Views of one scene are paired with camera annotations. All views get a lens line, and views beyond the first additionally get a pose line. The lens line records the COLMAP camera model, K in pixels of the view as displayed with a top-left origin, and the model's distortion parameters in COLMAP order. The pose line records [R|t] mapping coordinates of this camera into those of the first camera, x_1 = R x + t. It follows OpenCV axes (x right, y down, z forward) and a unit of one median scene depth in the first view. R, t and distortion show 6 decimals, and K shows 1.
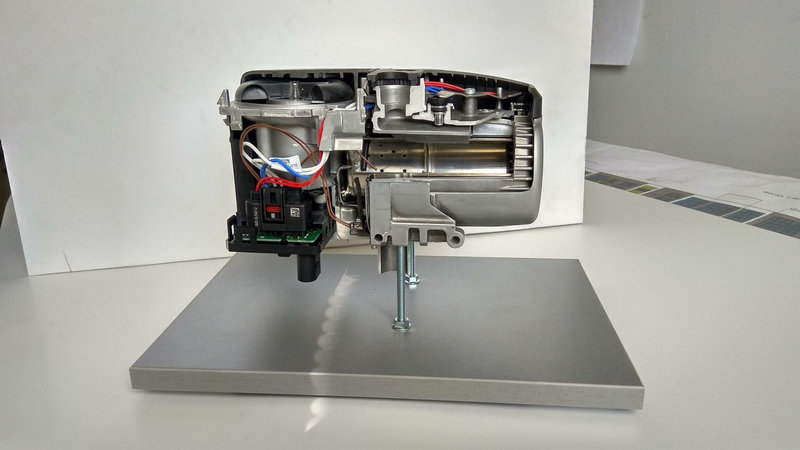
lens RADIAL K [[621.9, 0, 400.0], [0, 621.9, 225.0], [0, 0, 1]] dist [0.084035, -0.001512]
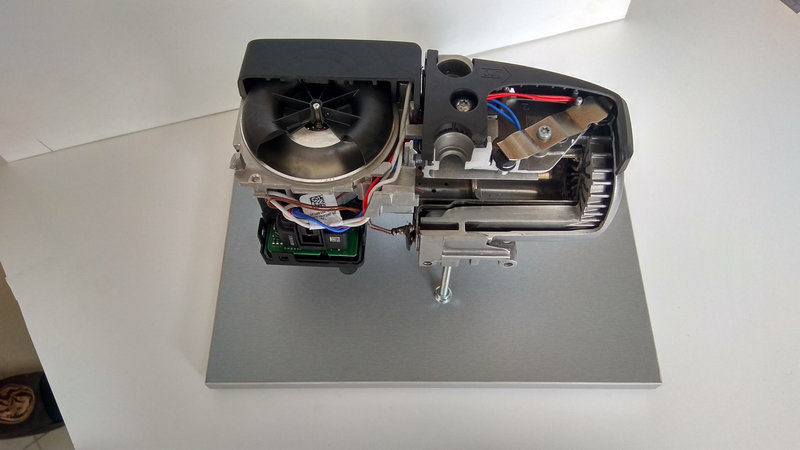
lens RADIAL K [[621.9, 0, 400.0], [0, 621.9, 225.0], [0, 0, 1]] dist [0.084035, -0.001512]
pose [[0.996622, -0.066602, 0.048047, -0.117377], [0.012999, 0.705616, 0.708475, -0.693208], [-0.081089, -0.705457, 0.704098, 0.368564]]
